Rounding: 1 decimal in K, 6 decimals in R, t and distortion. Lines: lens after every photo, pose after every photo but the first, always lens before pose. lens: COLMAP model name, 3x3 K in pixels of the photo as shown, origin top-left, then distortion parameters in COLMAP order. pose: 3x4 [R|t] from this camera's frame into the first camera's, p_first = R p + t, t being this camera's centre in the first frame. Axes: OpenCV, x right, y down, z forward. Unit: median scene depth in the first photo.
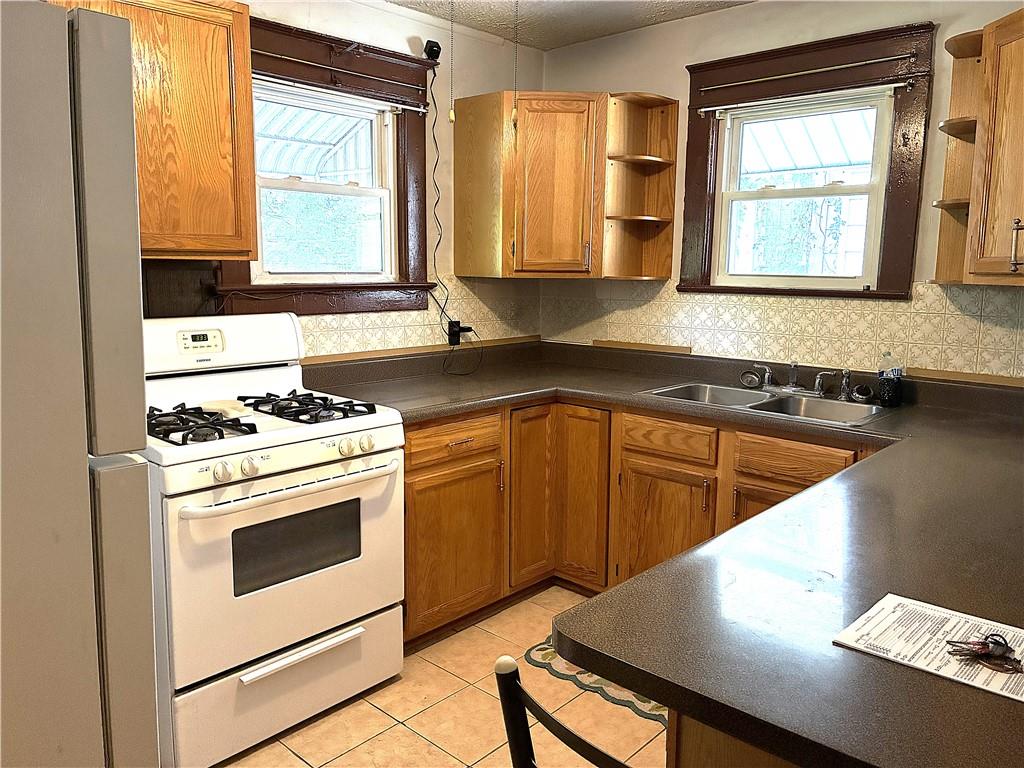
lens RADIAL K [[780.1, 0, 513.3], [0, 780.1, 375.7], [0, 0, 1]] dist [0.040081, -0.061437]
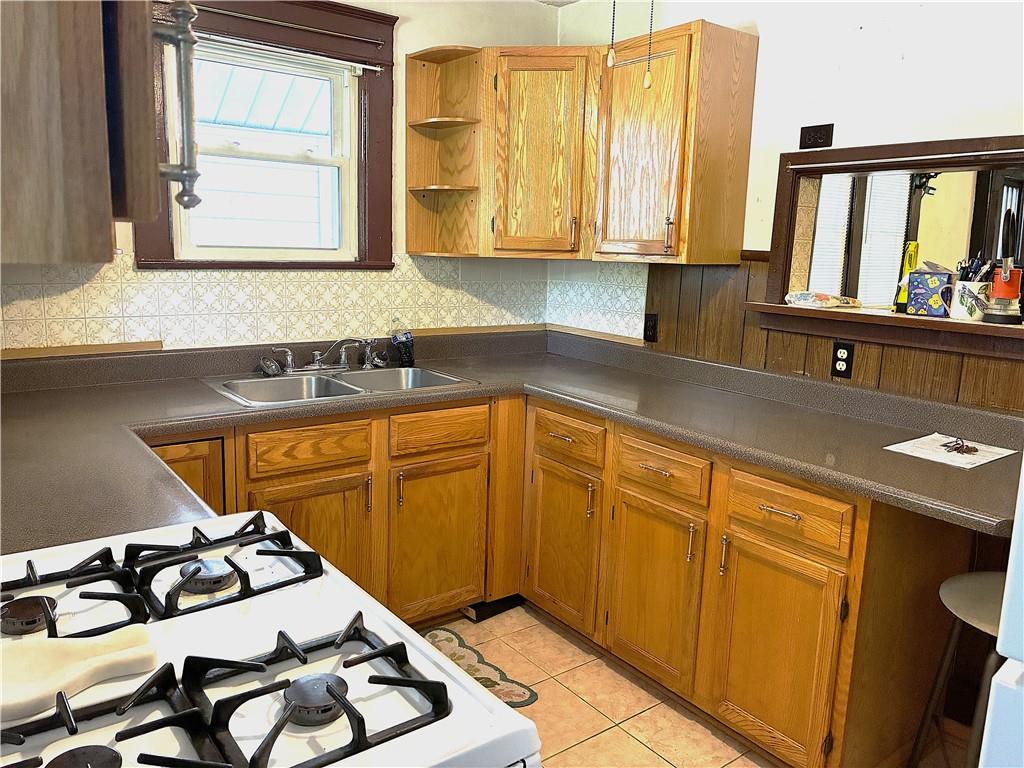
lens RADIAL K [[780.1, 0, 521.8], [0, 780.1, 379.2], [0, 0, 1]] dist [0.040081, -0.061437]
pose [[0.160302, -0.178346, 0.970822, -0.509591], [0.109899, 0.980651, 0.162006, -0.092322], [-0.980931, 0.080723, 0.176801, 0.564646]]
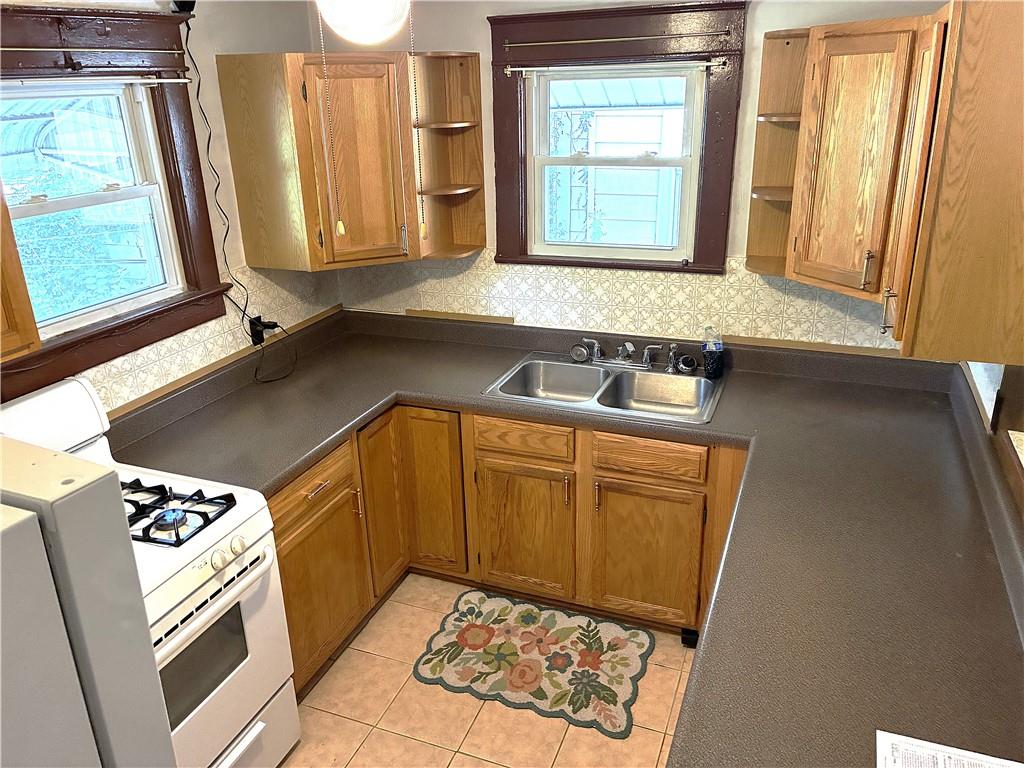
lens RADIAL K [[780.1, 0, 505.5], [0, 780.1, 379.5], [0, 0, 1]] dist [0.040081, -0.061437]
pose [[0.933870, -0.162272, 0.318677, -0.118684], [0.089970, 0.969070, 0.229802, -0.203725], [-0.346111, -0.185934, 0.919585, 0.088694]]
